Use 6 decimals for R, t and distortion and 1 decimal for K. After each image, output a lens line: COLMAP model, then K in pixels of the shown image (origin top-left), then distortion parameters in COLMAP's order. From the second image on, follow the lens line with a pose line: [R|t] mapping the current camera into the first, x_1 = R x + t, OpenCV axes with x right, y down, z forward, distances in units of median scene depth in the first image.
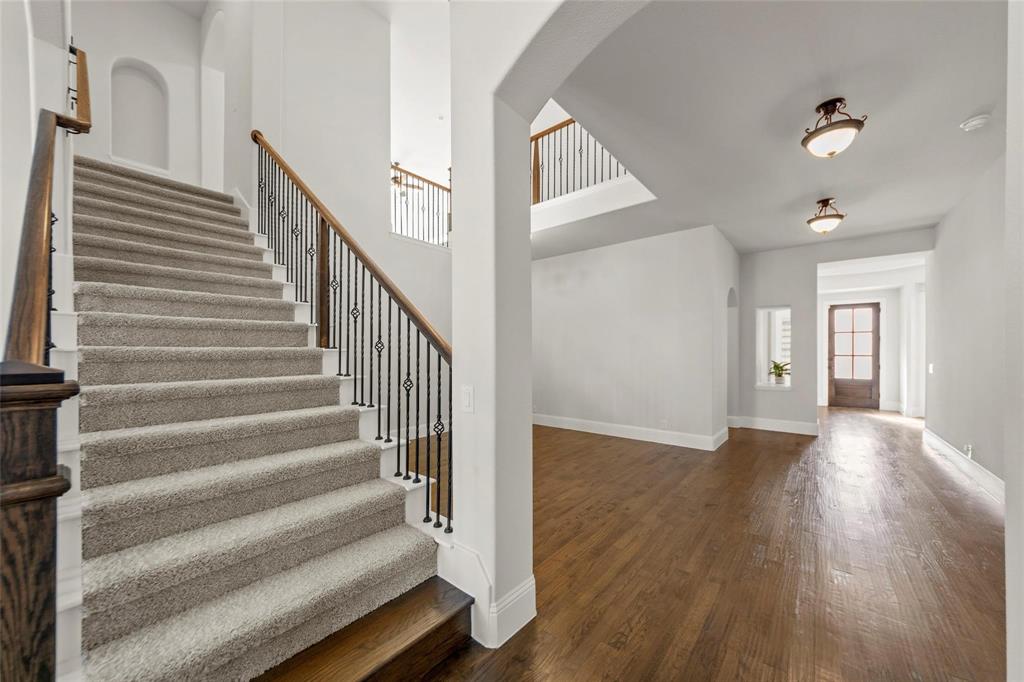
lens RADIAL K [[370.2, 0, 512.8], [0, 370.2, 356.2], [0, 0, 1]] dist [-0.000025, -0.000007]
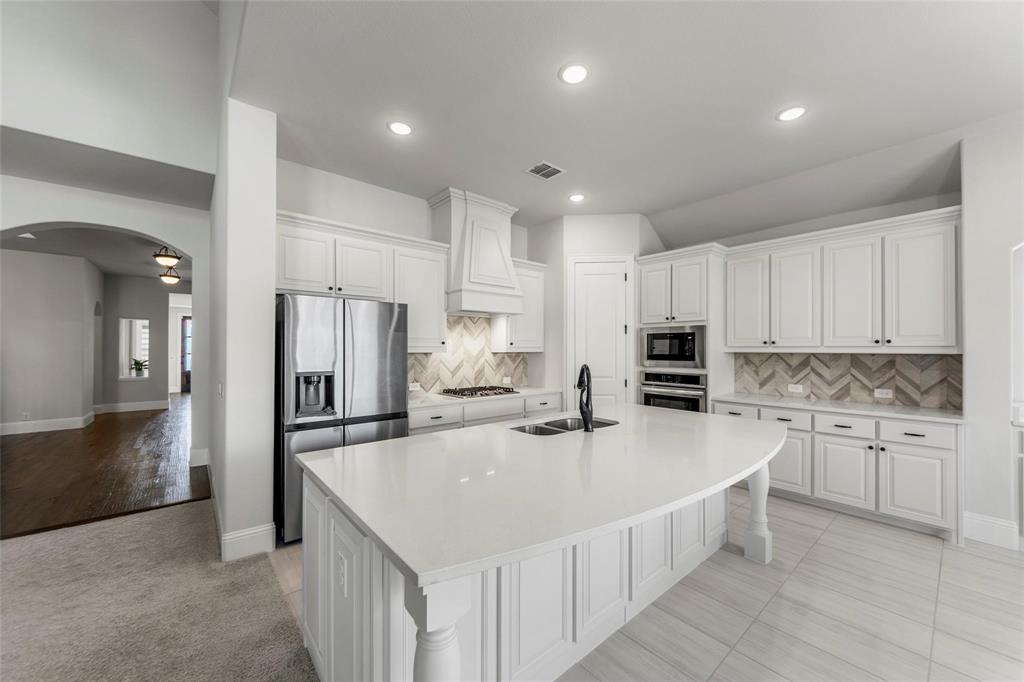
lens RADIAL K [[381.5, 0, 510.5], [0, 381.5, 348.2], [0, 0, 1]] dist [0.000036, 0.000025]
pose [[0.173395, 0.007631, 0.984823, -0.460225], [-0.001025, 0.999971, -0.007568, -0.019483], [-0.984852, 0.000303, 0.173398, -0.635457]]
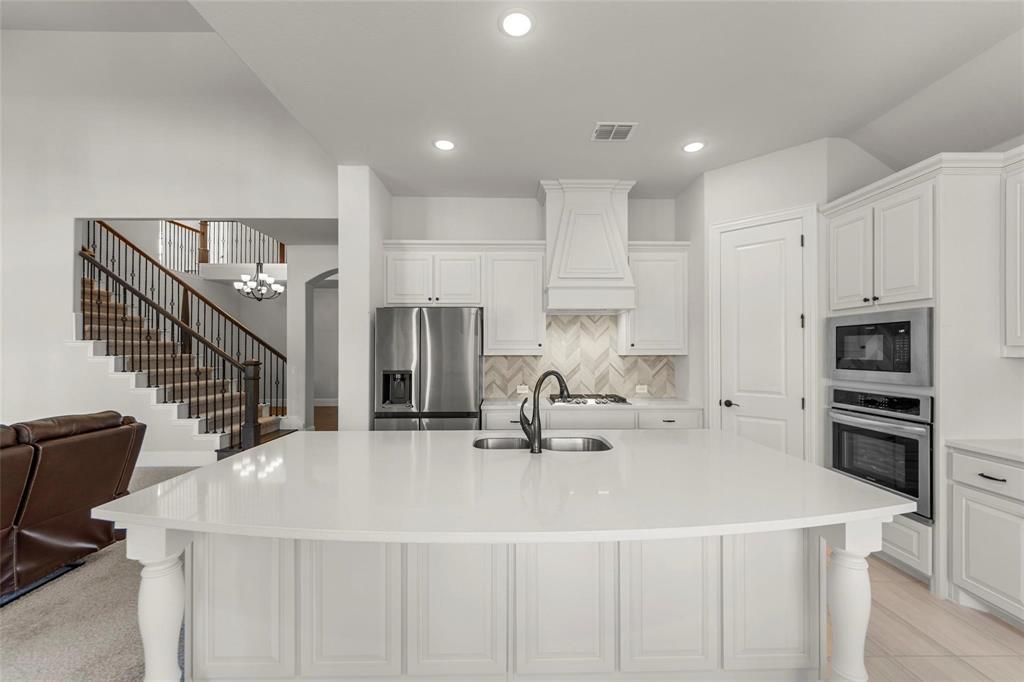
lens RADIAL K [[409.7, 0, 515.0], [0, 409.7, 351.6], [0, 0, 1]] dist [0.001129, -0.000069]
pose [[0.757331, 0.003973, 0.653020, -0.295429], [-0.002617, 0.999992, -0.003048, -0.020602], [-0.653026, 0.000600, 0.757335, -0.902826]]
